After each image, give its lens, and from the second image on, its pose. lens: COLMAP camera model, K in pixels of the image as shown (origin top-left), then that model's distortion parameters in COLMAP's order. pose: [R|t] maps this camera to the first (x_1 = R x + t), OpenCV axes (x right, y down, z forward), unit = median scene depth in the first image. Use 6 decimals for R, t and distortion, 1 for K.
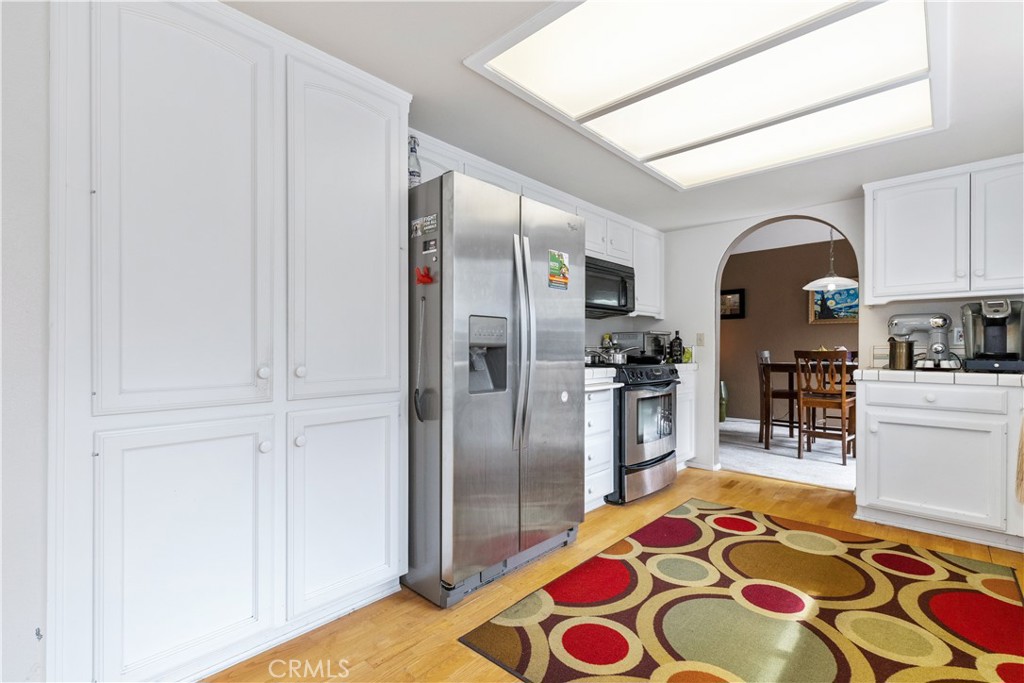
lens RADIAL K [[456.0, 0, 512.1], [0, 456.0, 344.7], [0, 0, 1]] dist [-0.002411, -0.000287]
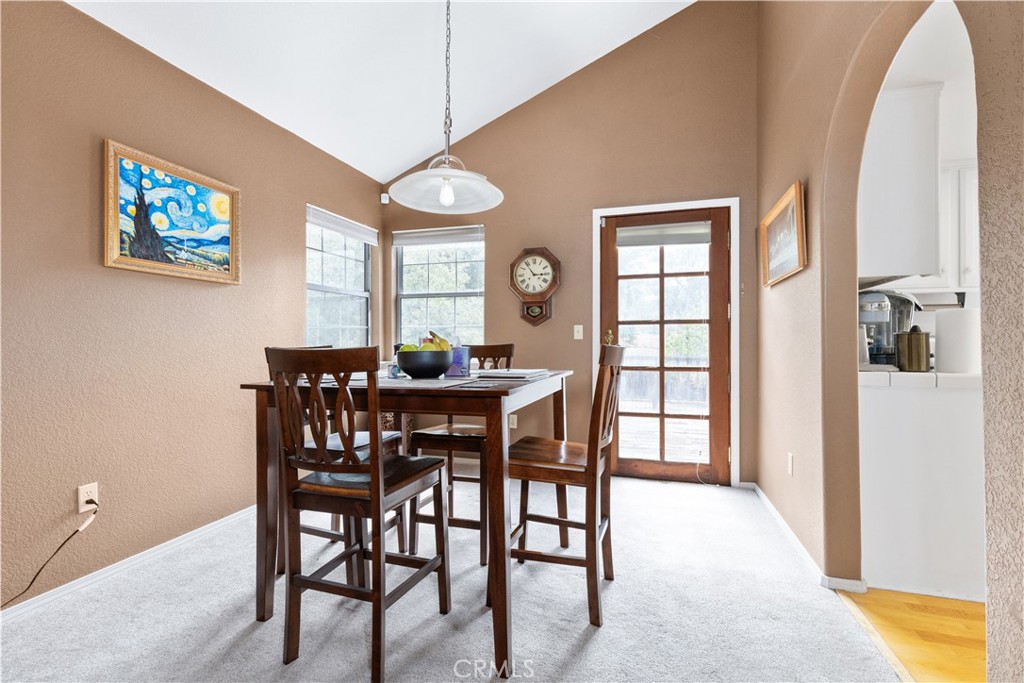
lens RADIAL K [[456.0, 0, 512.4], [0, 456.0, 341.5], [0, 0, 1]] dist [-0.002411, -0.000287]
pose [[-0.434729, 0.003374, 0.900555, 0.235805], [-0.000804, 0.999991, -0.004134, 0.009785], [-0.900561, -0.002521, -0.434722, 0.903302]]
